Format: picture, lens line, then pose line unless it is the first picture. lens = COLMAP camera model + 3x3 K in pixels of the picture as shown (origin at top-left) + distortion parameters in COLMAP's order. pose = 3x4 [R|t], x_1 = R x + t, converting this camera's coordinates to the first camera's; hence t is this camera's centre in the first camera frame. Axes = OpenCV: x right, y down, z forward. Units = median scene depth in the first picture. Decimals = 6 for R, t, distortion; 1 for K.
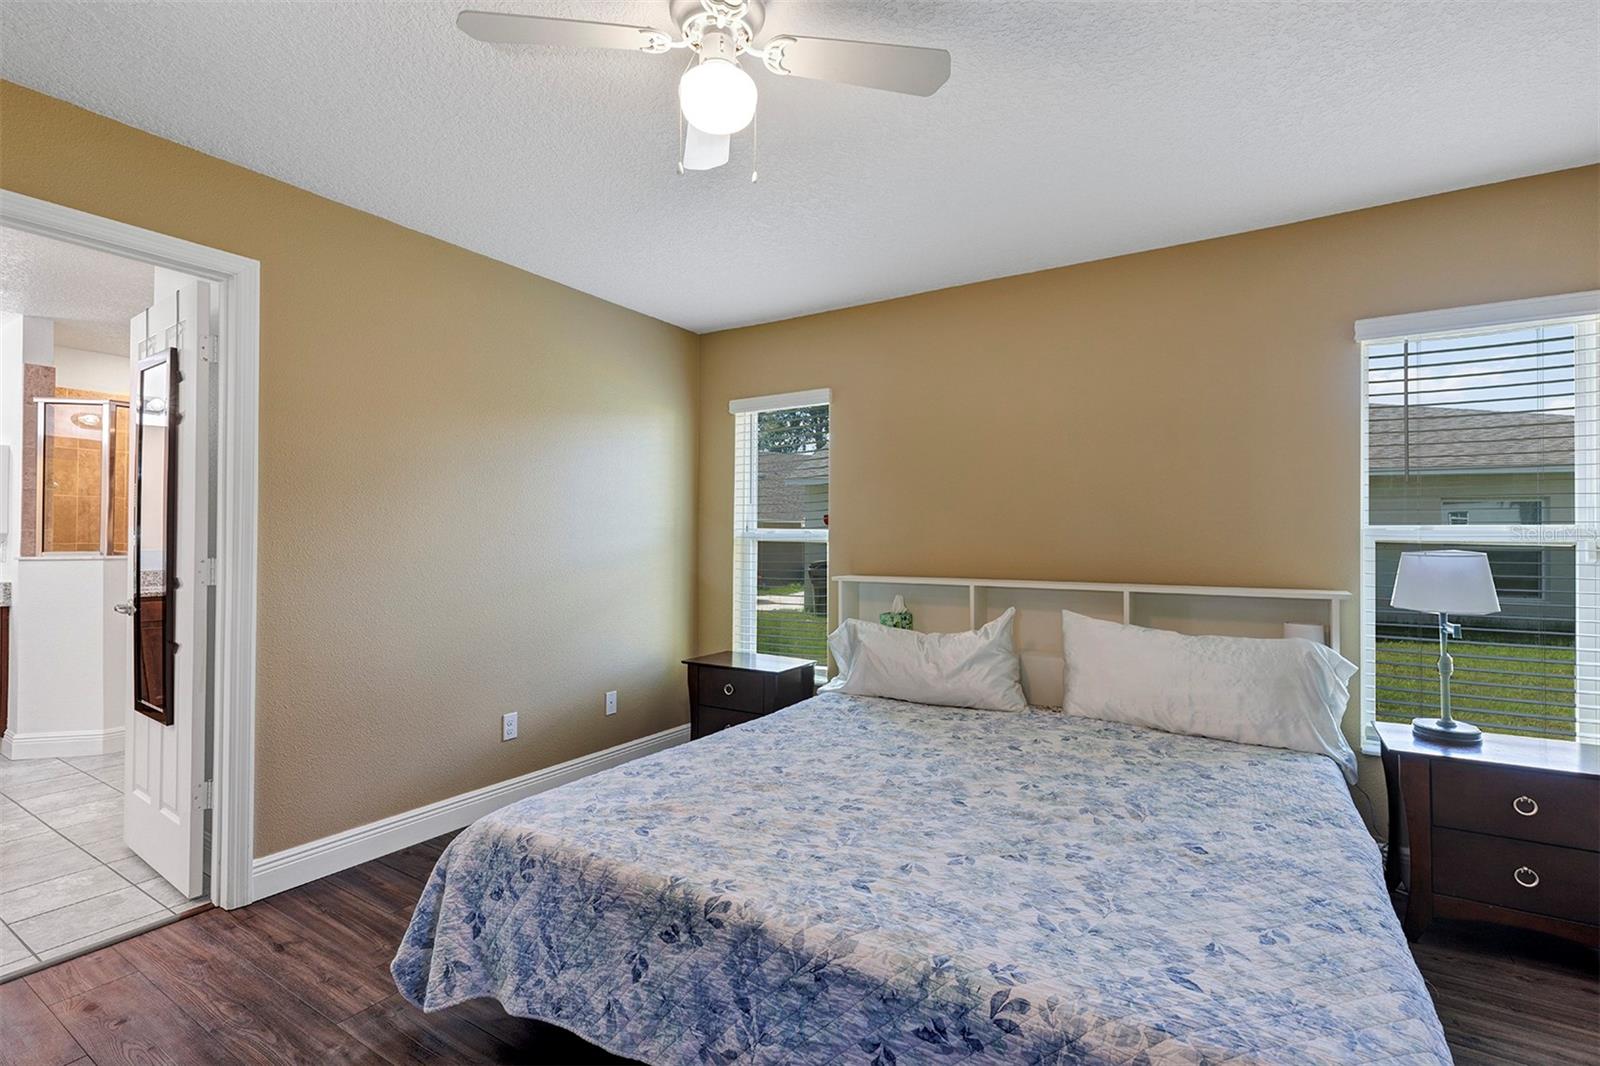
lens RADIAL K [[727.6, 0, 796.7], [0, 727.6, 535.7], [0, 0, 1]] dist [0.009143, 0.000355]
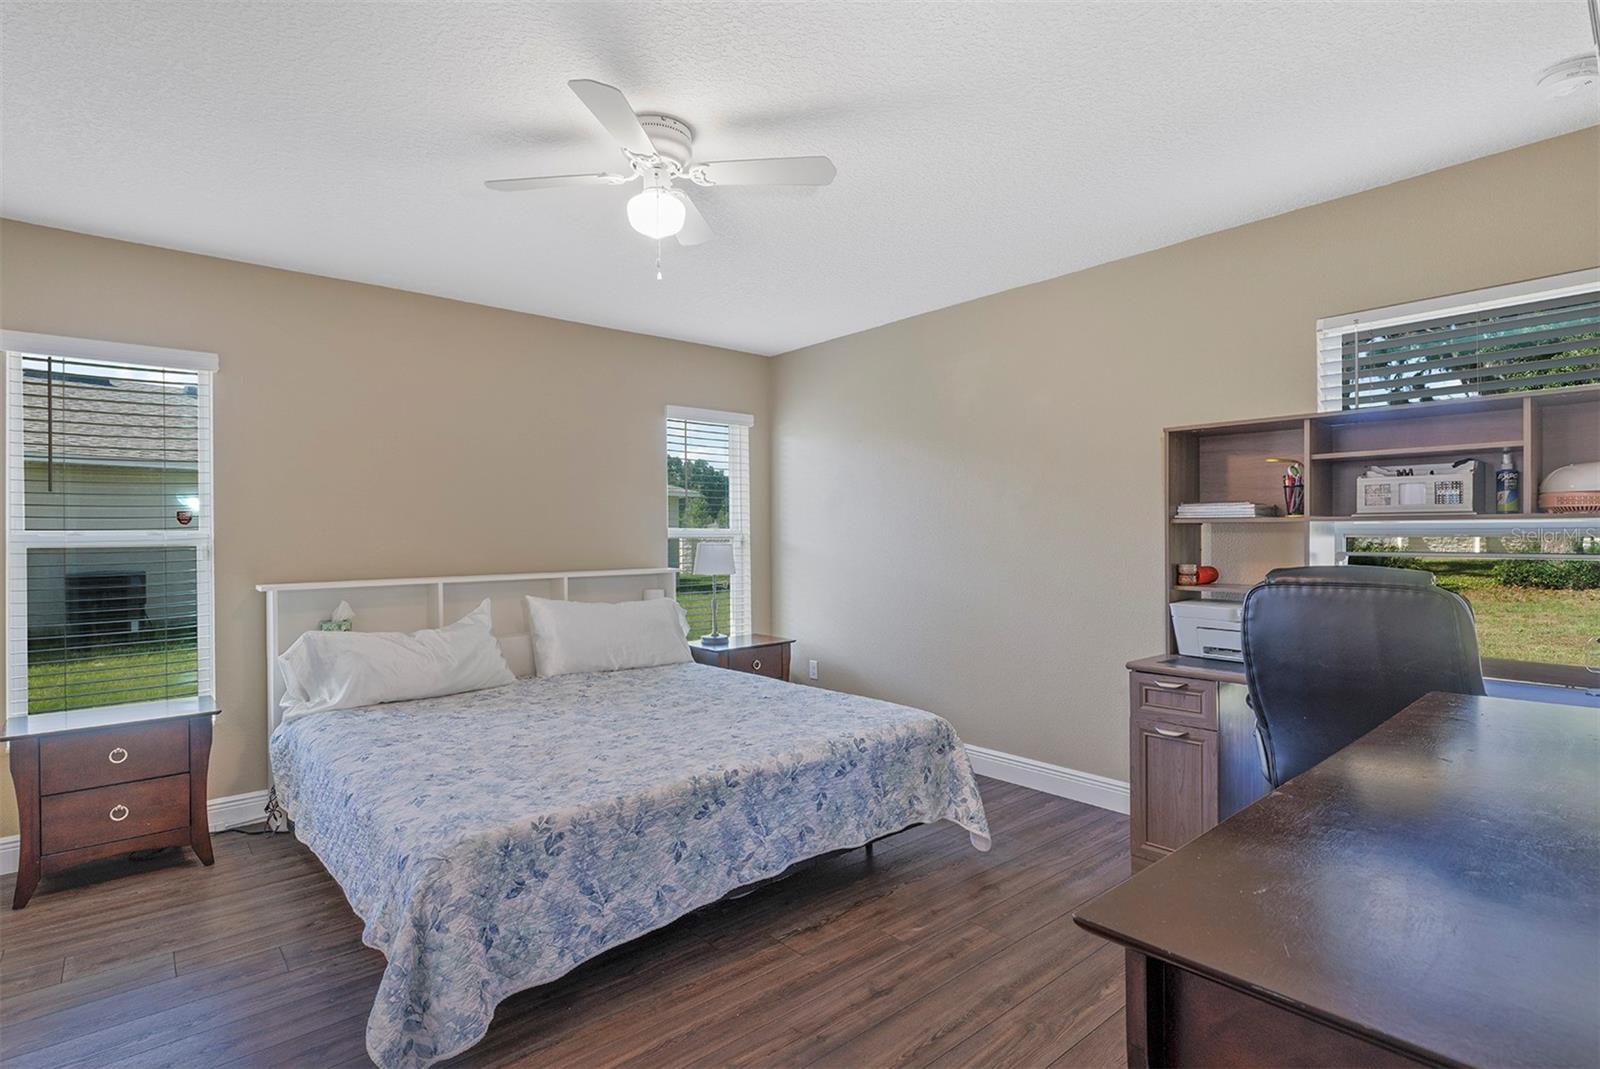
lens RADIAL K [[796.2, 0, 794.9], [0, 796.2, 536.5], [0, 0, 1]] dist [-0.003609, -0.000291]
pose [[0.289472, -0.007890, 0.957154, -1.564905], [0.005999, 0.999961, 0.006428, -0.008691], [-0.957168, 0.003881, 0.289508, 0.351105]]
